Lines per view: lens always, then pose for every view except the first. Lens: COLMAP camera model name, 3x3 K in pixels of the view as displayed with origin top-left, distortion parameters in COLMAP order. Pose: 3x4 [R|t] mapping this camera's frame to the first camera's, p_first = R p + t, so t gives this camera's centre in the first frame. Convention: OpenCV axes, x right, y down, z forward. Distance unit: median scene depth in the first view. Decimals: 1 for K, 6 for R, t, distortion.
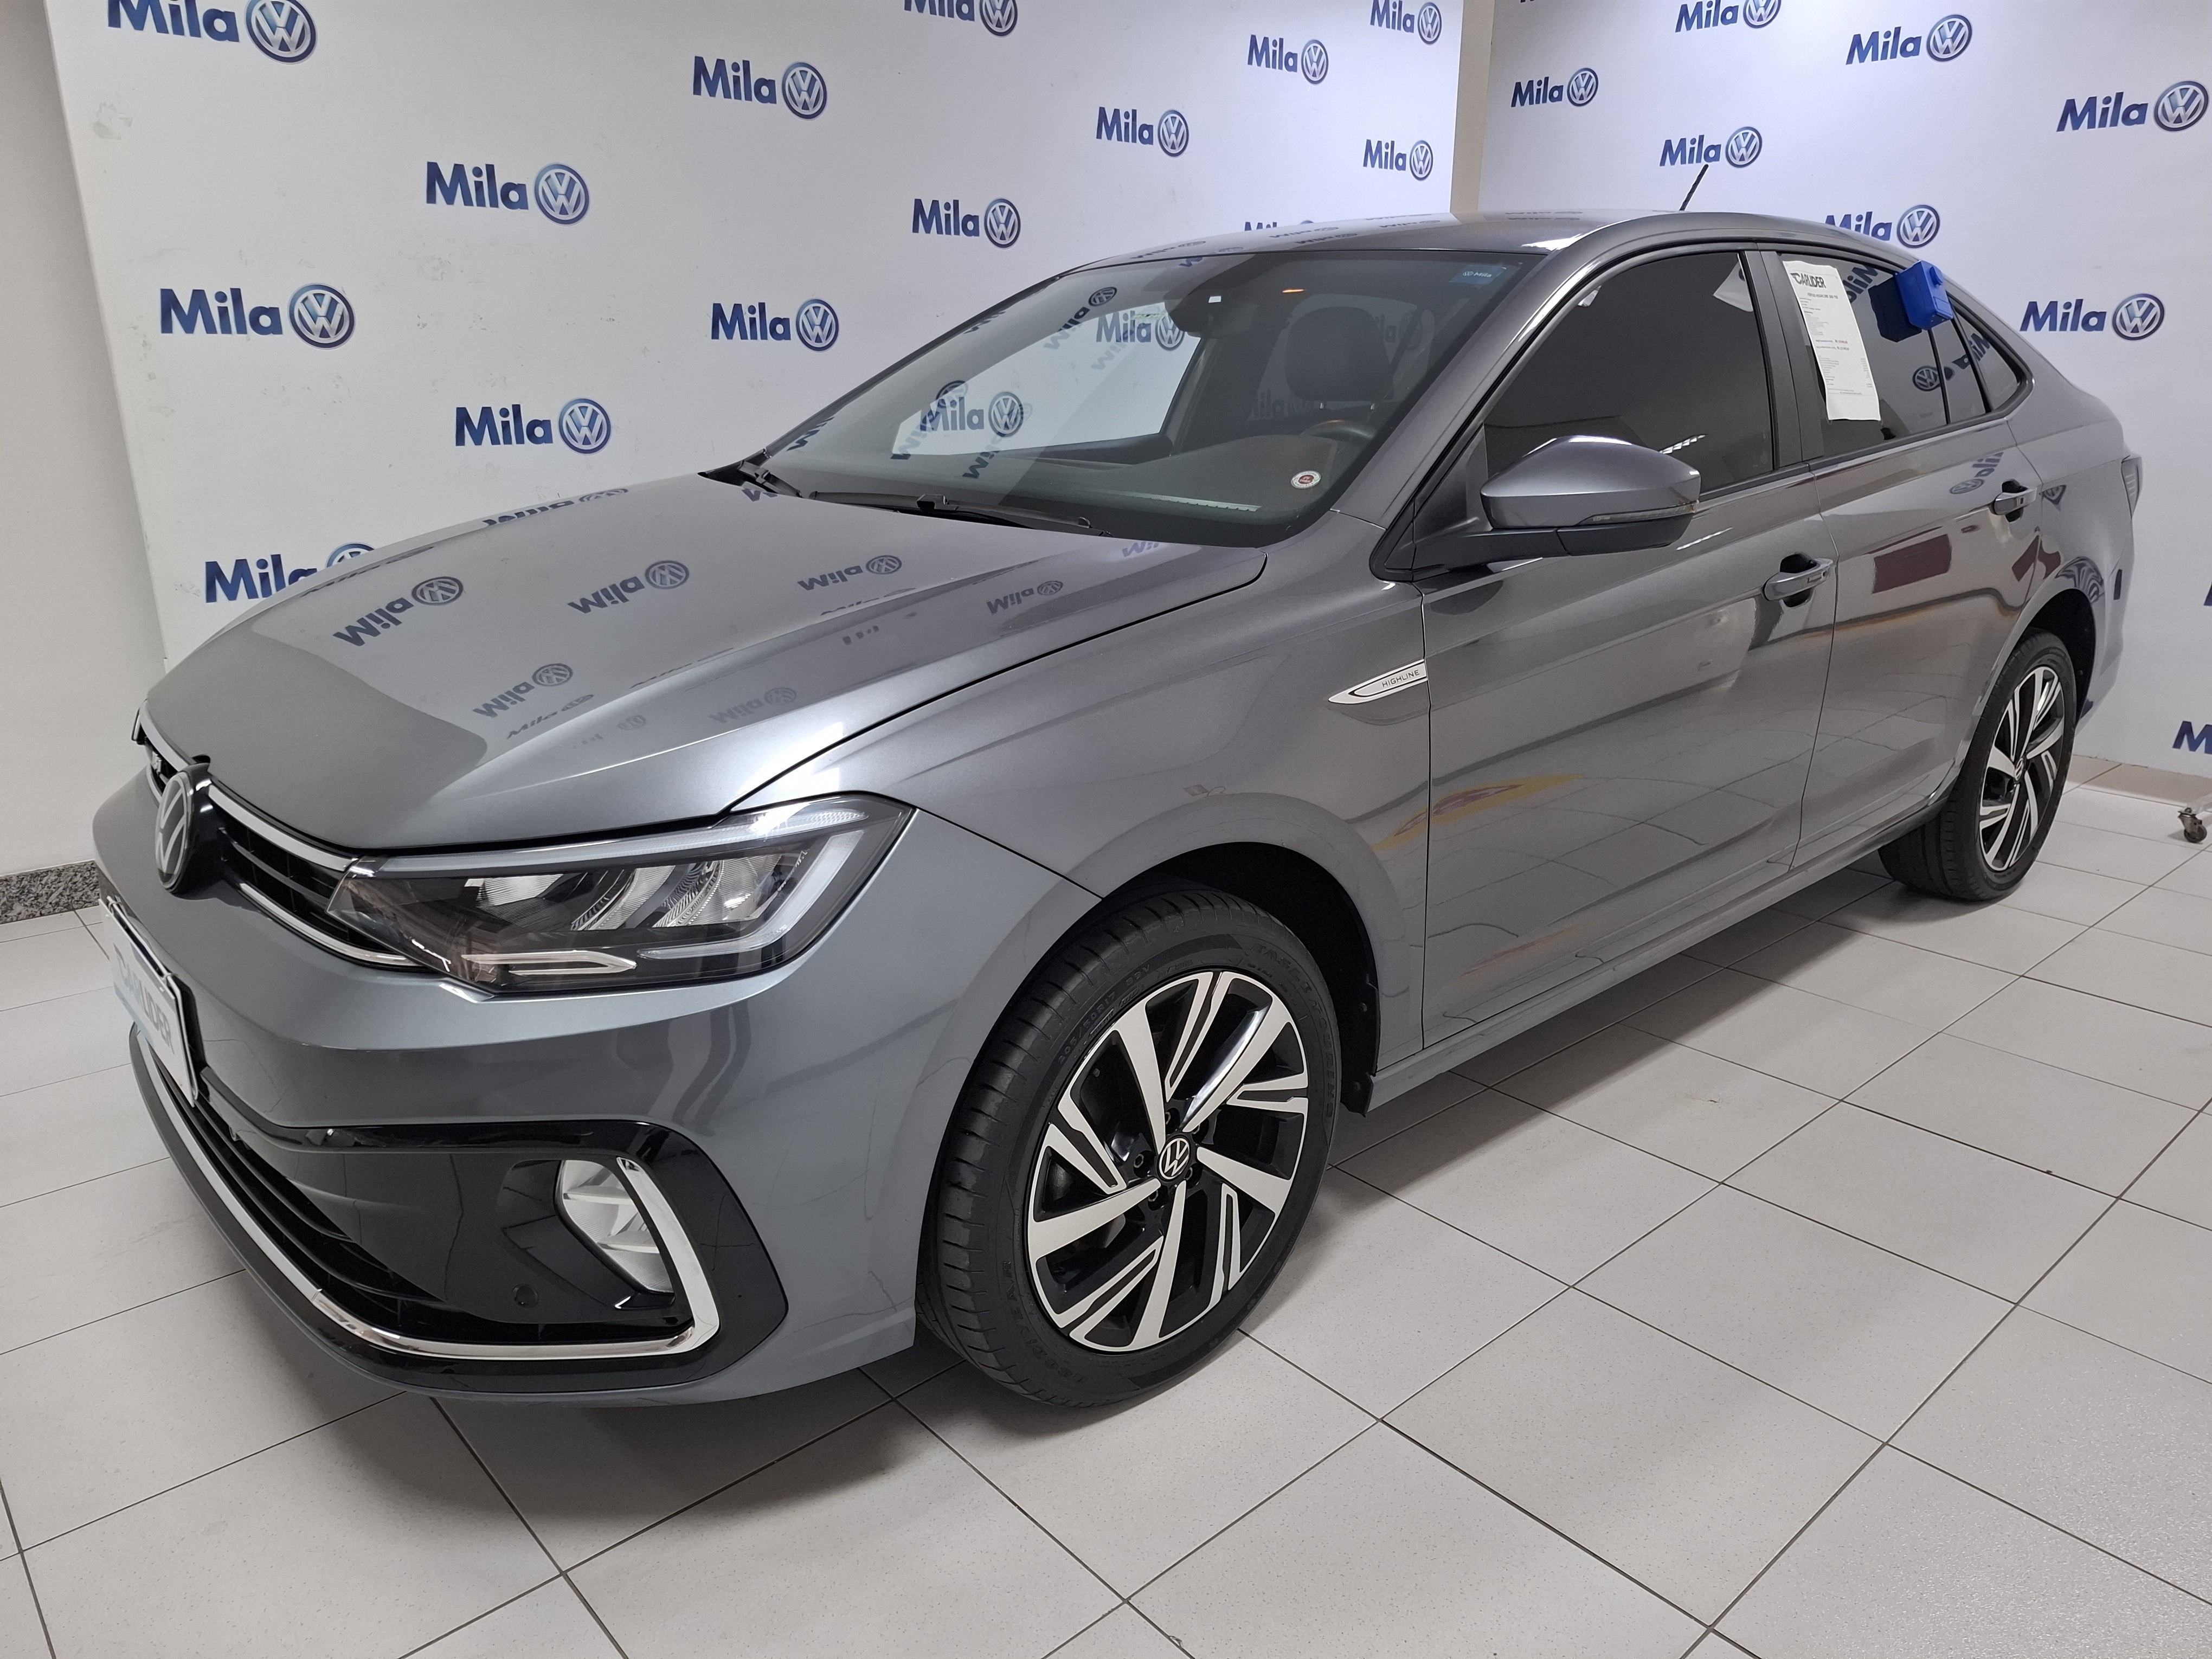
lens RADIAL K [[1523.7, 0, 1106.0], [0, 1523.7, 829.5], [0, 0, 1]] dist [0.051470, -0.029958]
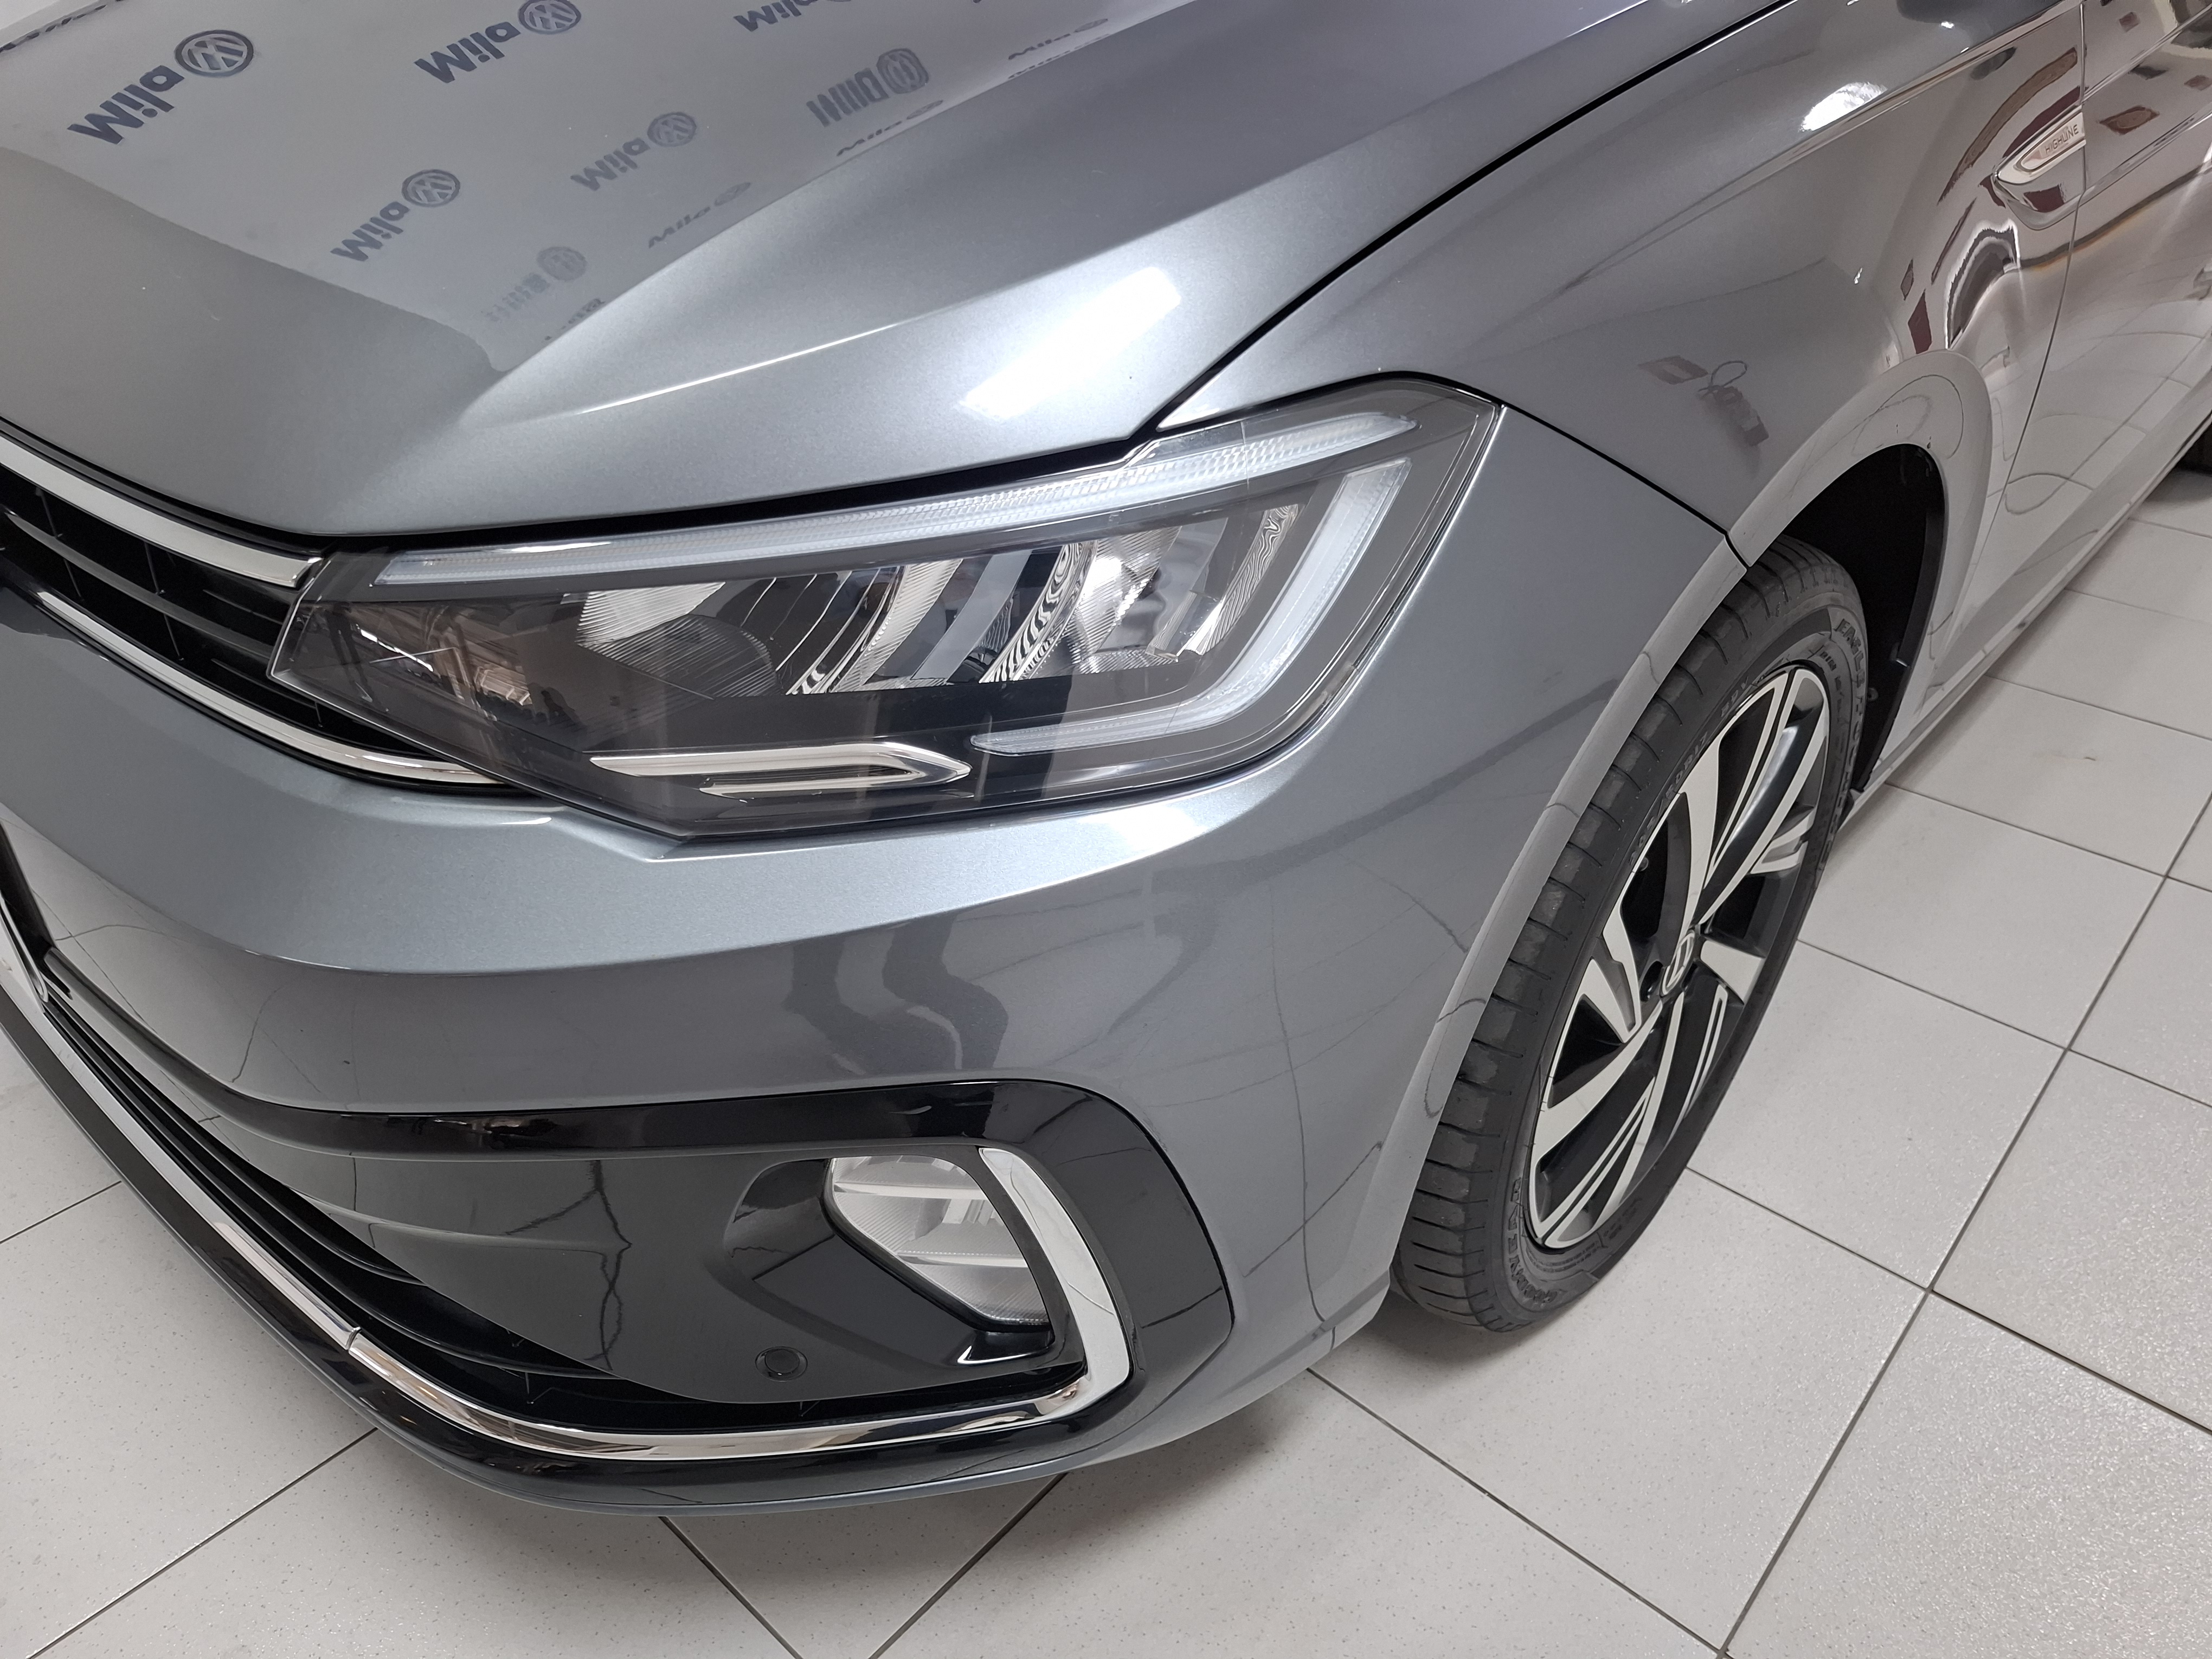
lens RADIAL K [[1559.7, 0, 1104.8], [0, 1559.7, 870.6], [0, 0, 1]] dist [0.053619, -0.093824]
pose [[0.992941, -0.060685, 0.101911, -0.151975], [0.028802, 0.956851, 0.289148, -0.009838], [-0.115061, -0.284172, 0.951844, 0.248597]]
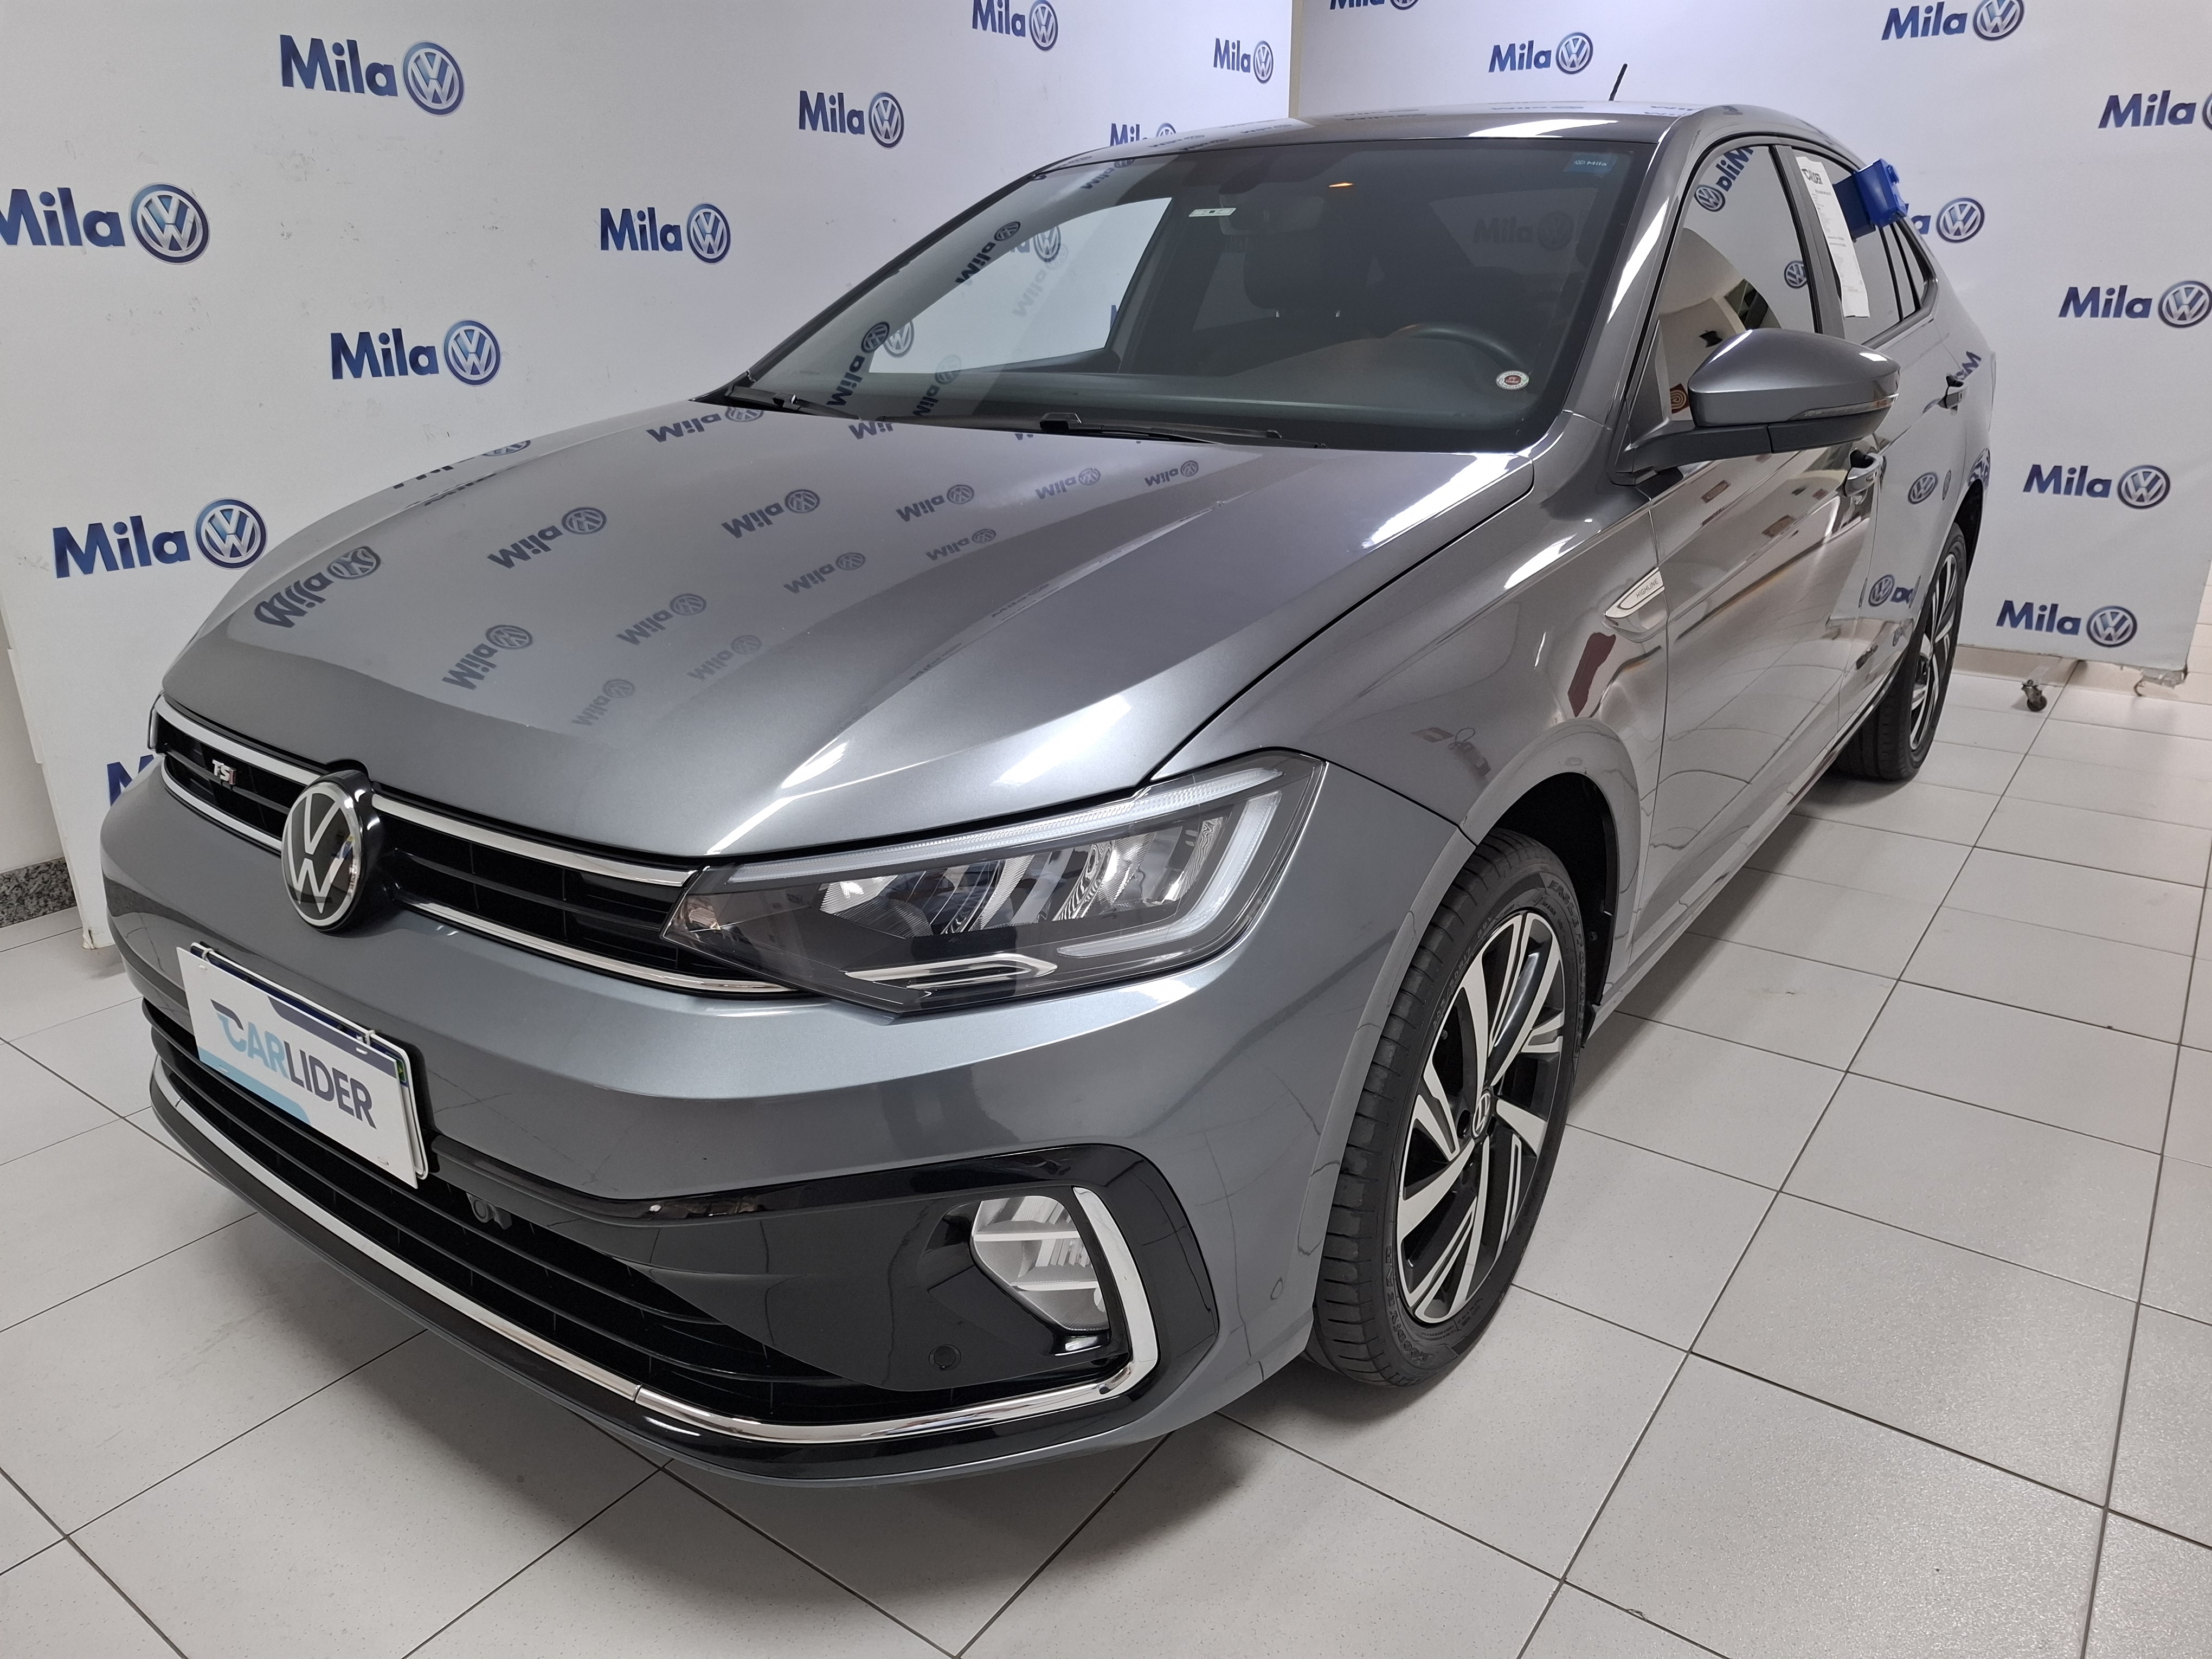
lens RADIAL K [[1540.5, 0, 1078.4], [0, 1540.5, 839.4], [0, 0, 1]] dist [0.015884, 0.008797]
pose [[0.978208, -0.081969, 0.190760, -0.216810], [0.072654, 0.995821, 0.055340, -0.013965], [-0.194499, -0.040274, 0.980076, 0.074239]]
